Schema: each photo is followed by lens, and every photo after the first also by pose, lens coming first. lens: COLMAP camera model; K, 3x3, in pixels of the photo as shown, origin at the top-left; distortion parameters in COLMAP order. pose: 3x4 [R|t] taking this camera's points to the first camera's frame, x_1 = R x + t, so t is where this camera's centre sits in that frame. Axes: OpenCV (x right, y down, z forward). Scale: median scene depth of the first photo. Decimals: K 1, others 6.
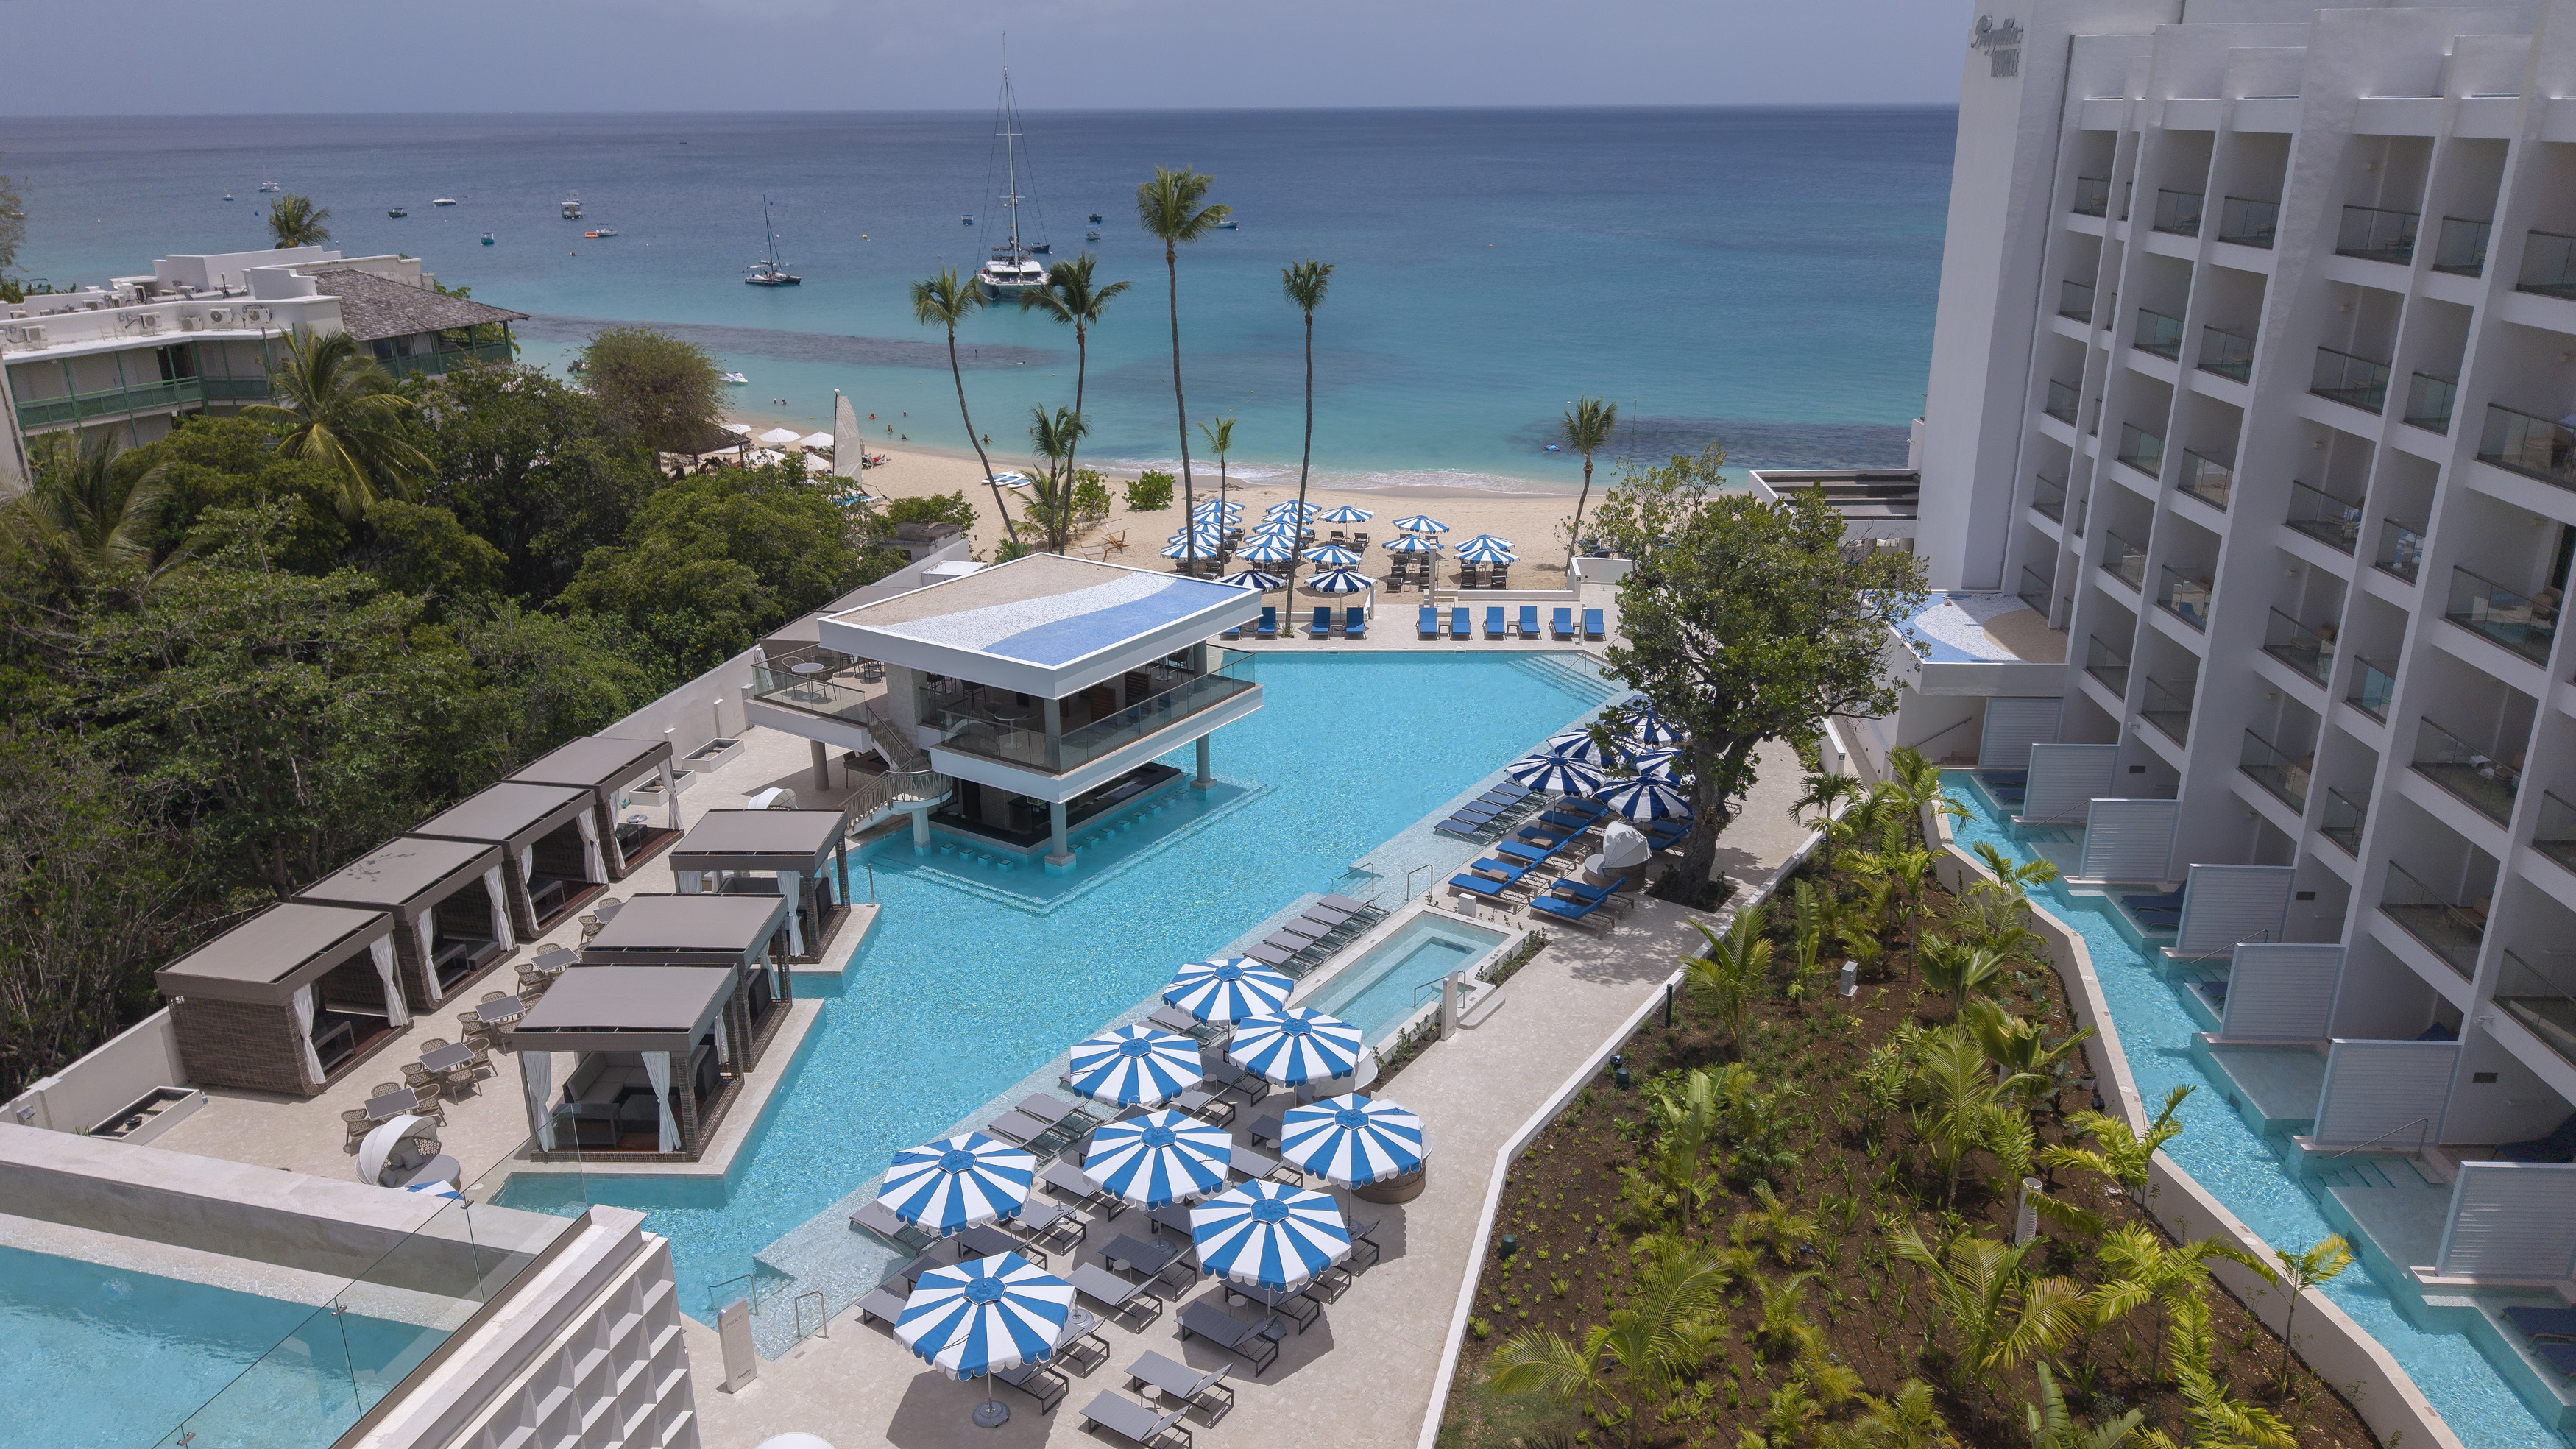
lens RADIAL K [[1723.6, 0, 1288.0], [0, 1723.6, 724.5], [0, 0, 1]] dist [0.005464, -0.001359]
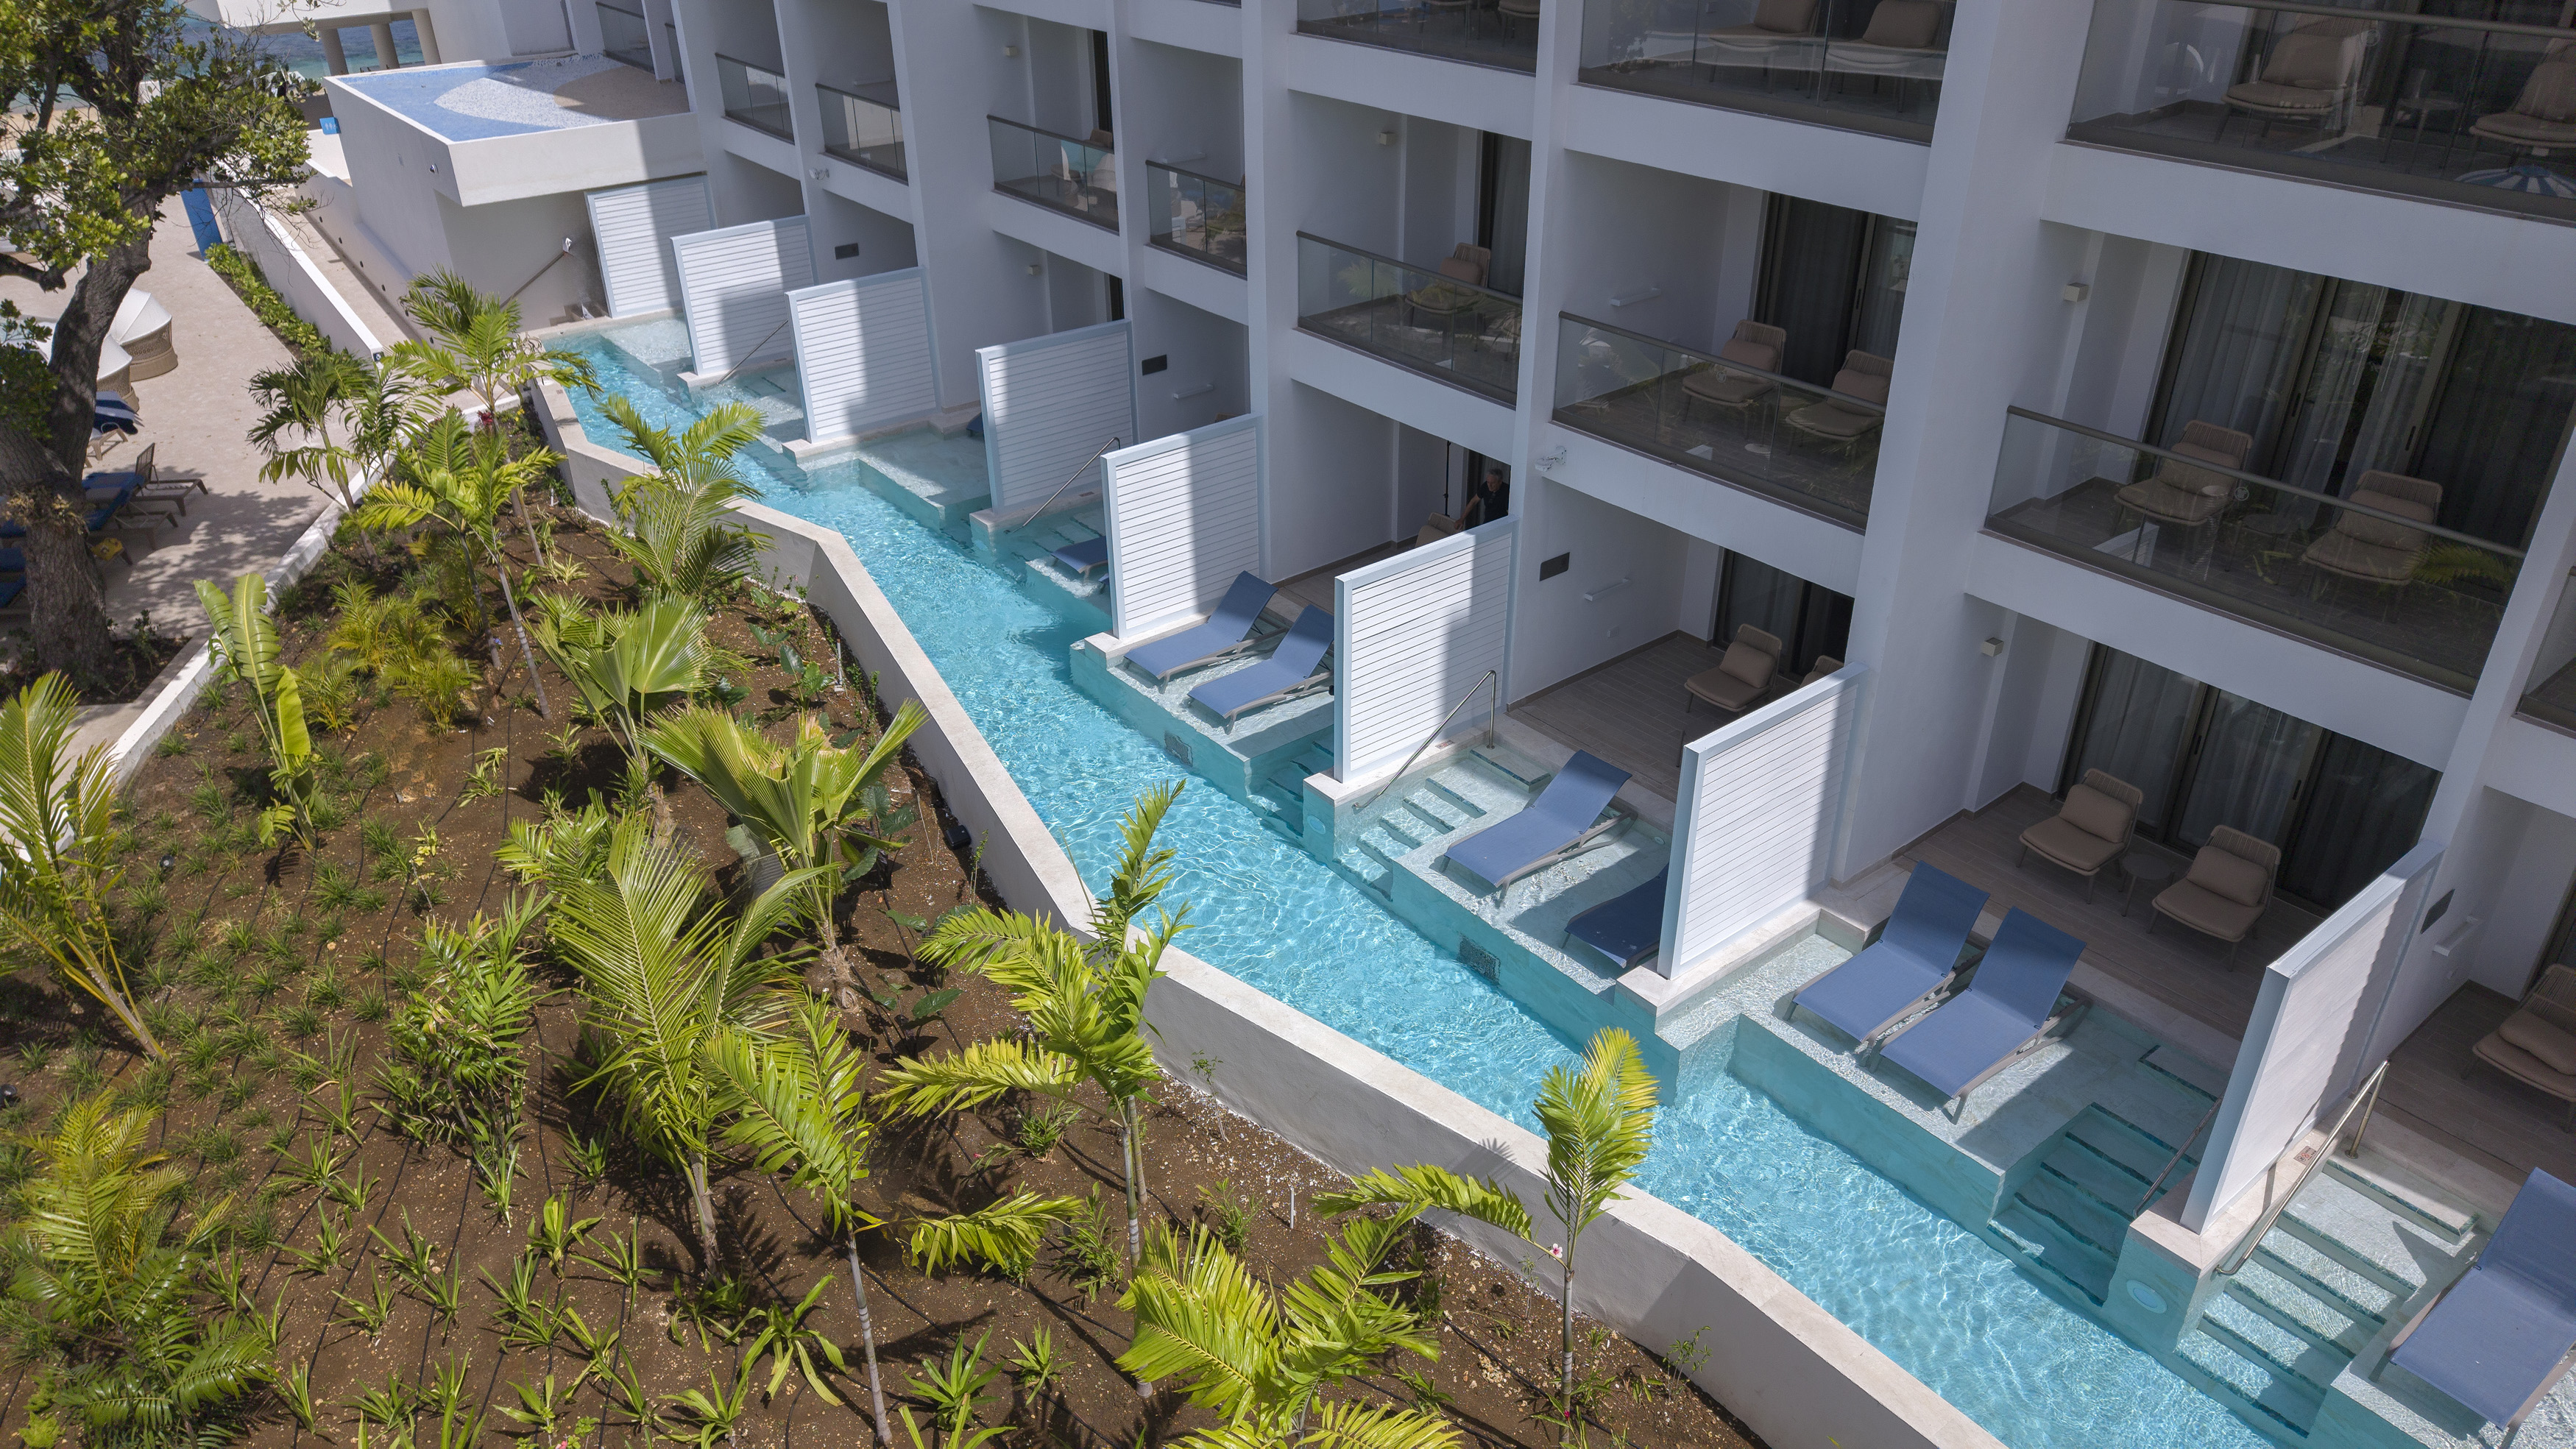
lens RADIAL K [[1723.6, 0, 1288.0], [0, 1723.6, 724.5], [0, 0, 1]] dist [0.005464, -0.001359]
pose [[0.737842, -0.324242, 0.591993, 0.244989], [0.210144, 0.943822, 0.255027, 0.078935], [-0.641427, -0.063766, 0.764530, 0.539276]]
